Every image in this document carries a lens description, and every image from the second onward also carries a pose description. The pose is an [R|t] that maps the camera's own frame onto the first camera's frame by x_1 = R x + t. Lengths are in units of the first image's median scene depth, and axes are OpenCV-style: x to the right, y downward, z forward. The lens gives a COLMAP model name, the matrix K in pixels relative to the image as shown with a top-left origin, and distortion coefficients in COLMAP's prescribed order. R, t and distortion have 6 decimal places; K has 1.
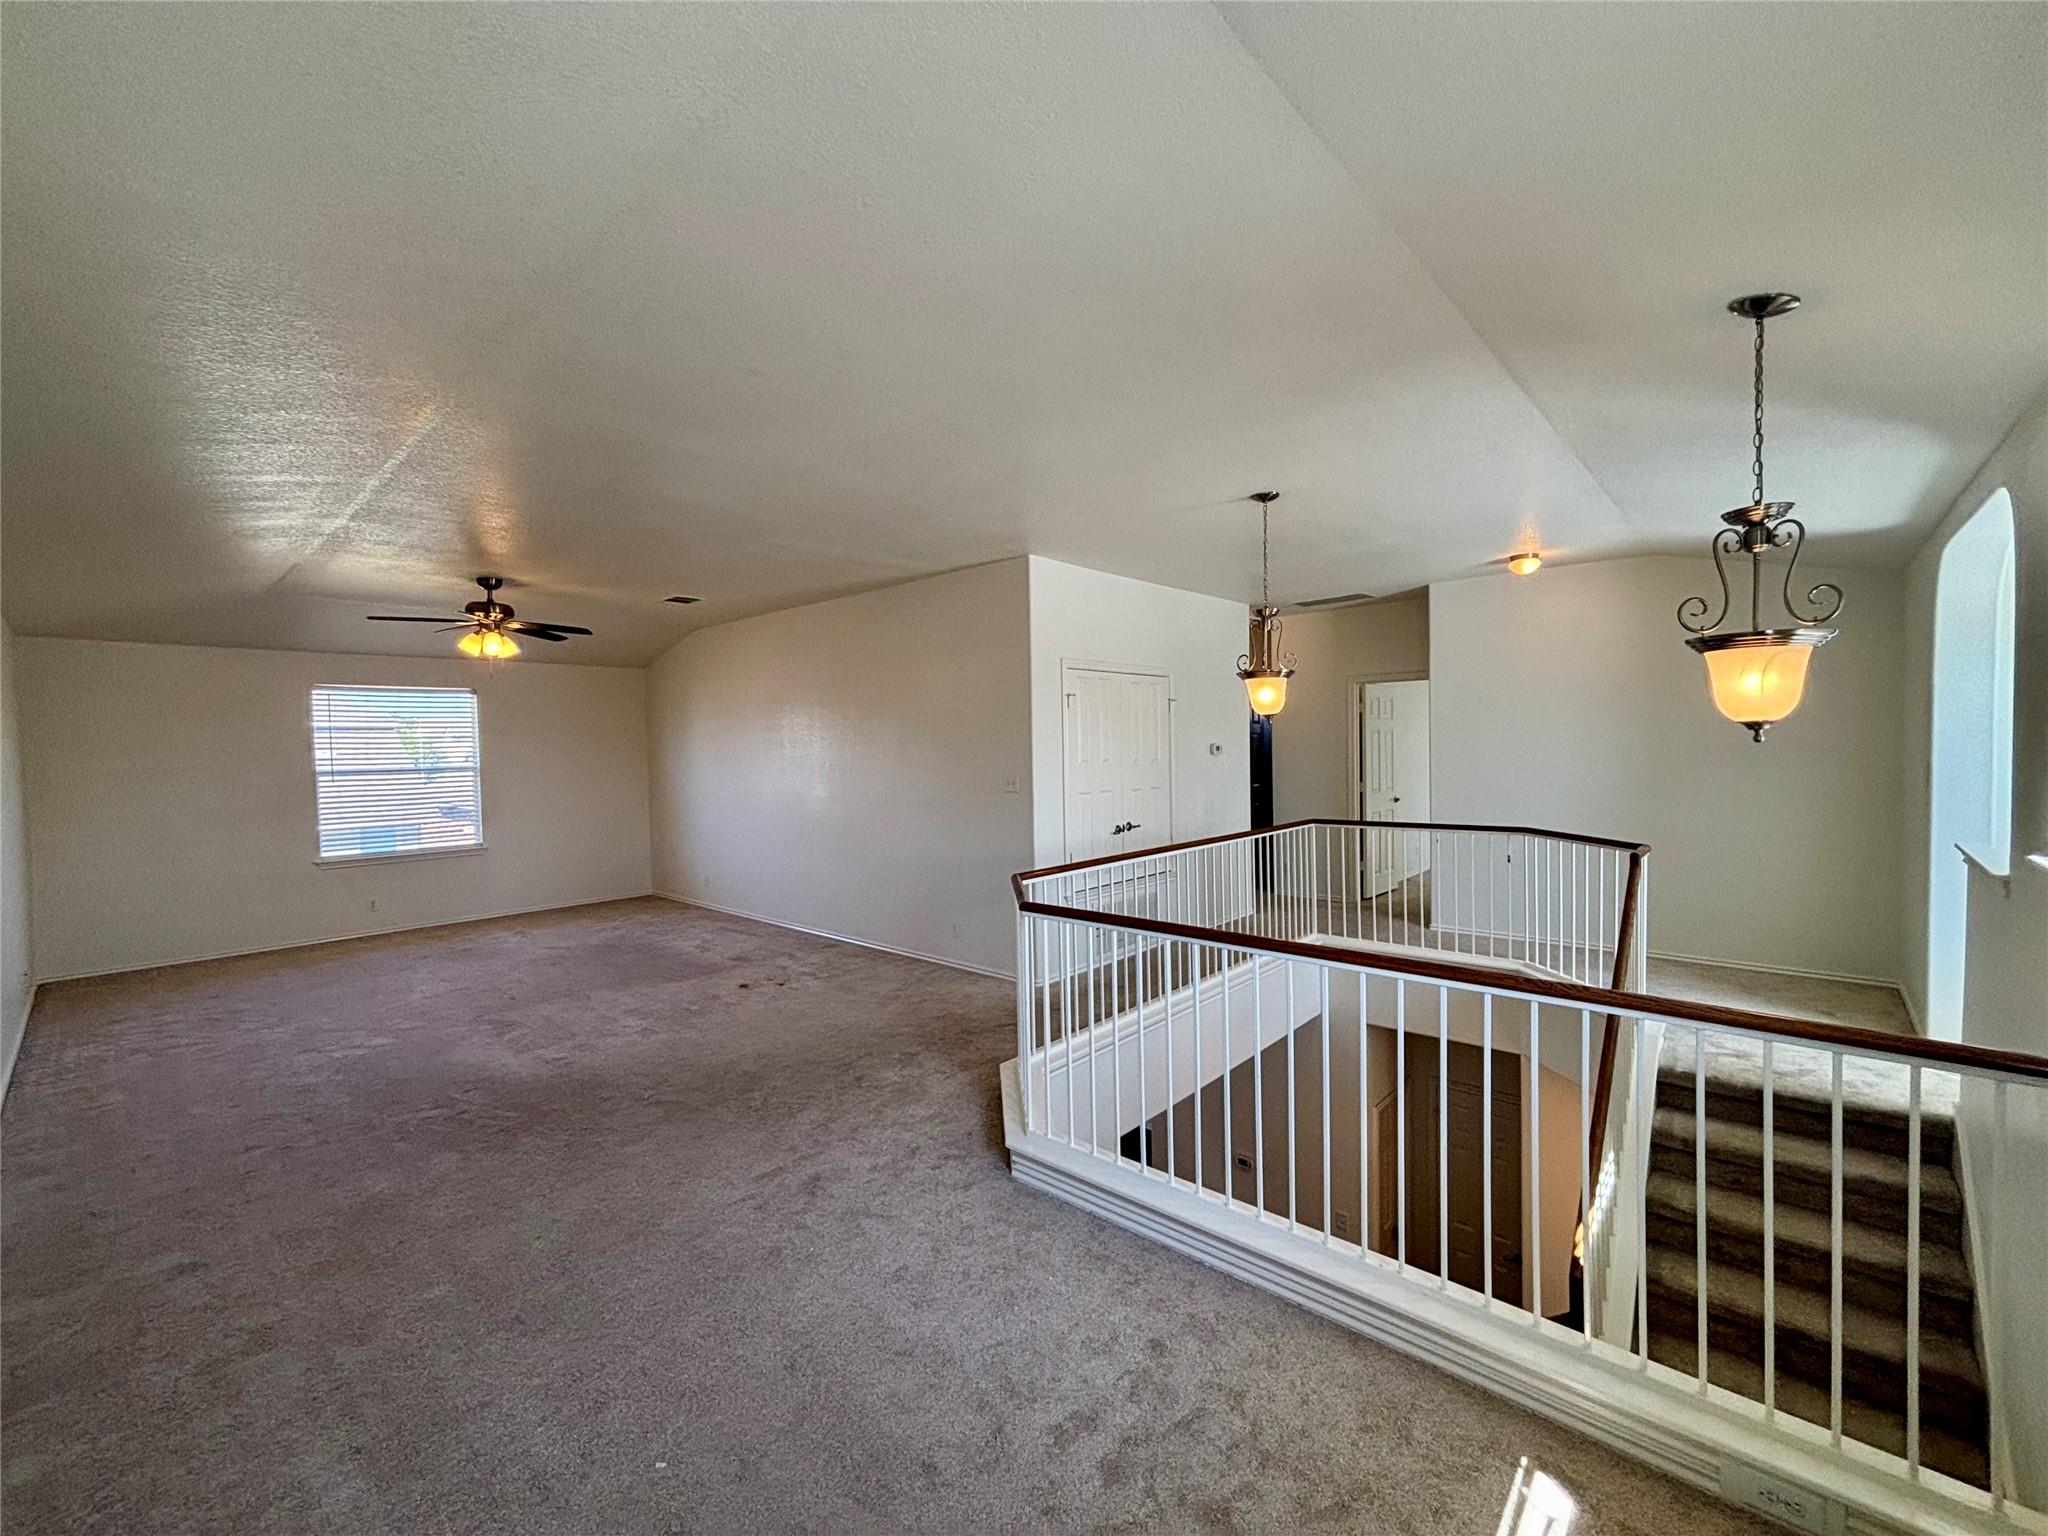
lens RADIAL K [[833.5, 0, 1021.0], [0, 833.5, 752.8], [0, 0, 1]] dist [0.002158, -0.000537]
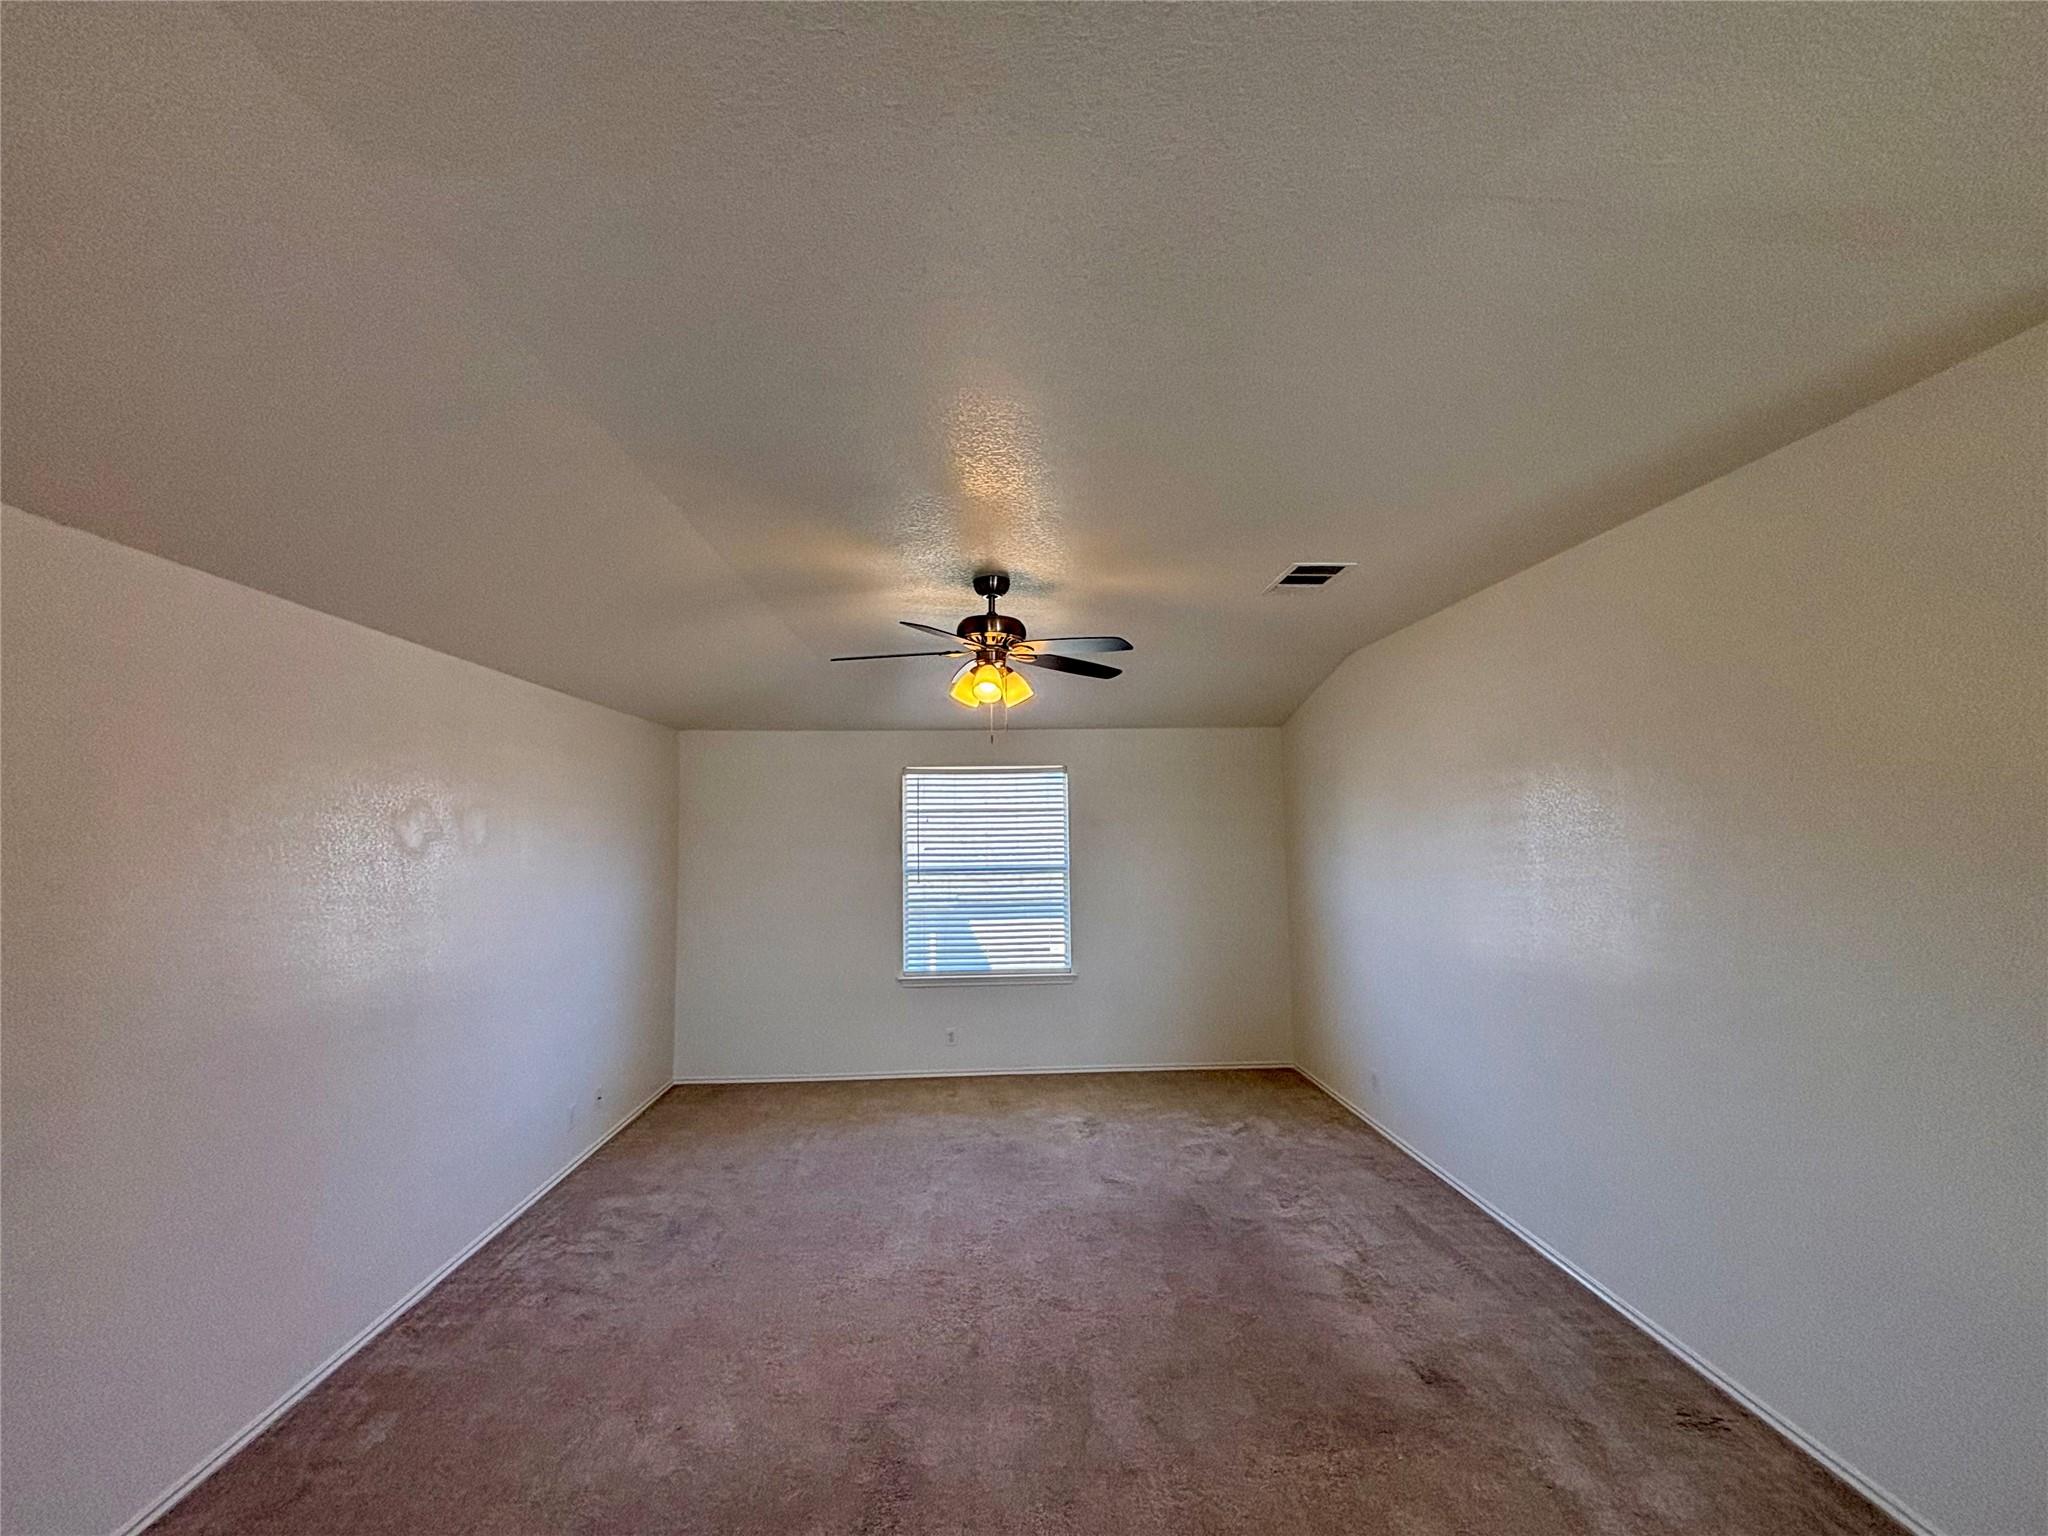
lens RADIAL K [[833.5, 0, 1017.1], [0, 833.5, 761.7], [0, 0, 1]] dist [0.002158, -0.000537]
pose [[0.709213, -0.048648, -0.703314, -0.170656], [-0.010205, 0.996803, -0.079240, -0.022228], [0.704920, 0.063375, 0.706450, 0.507754]]
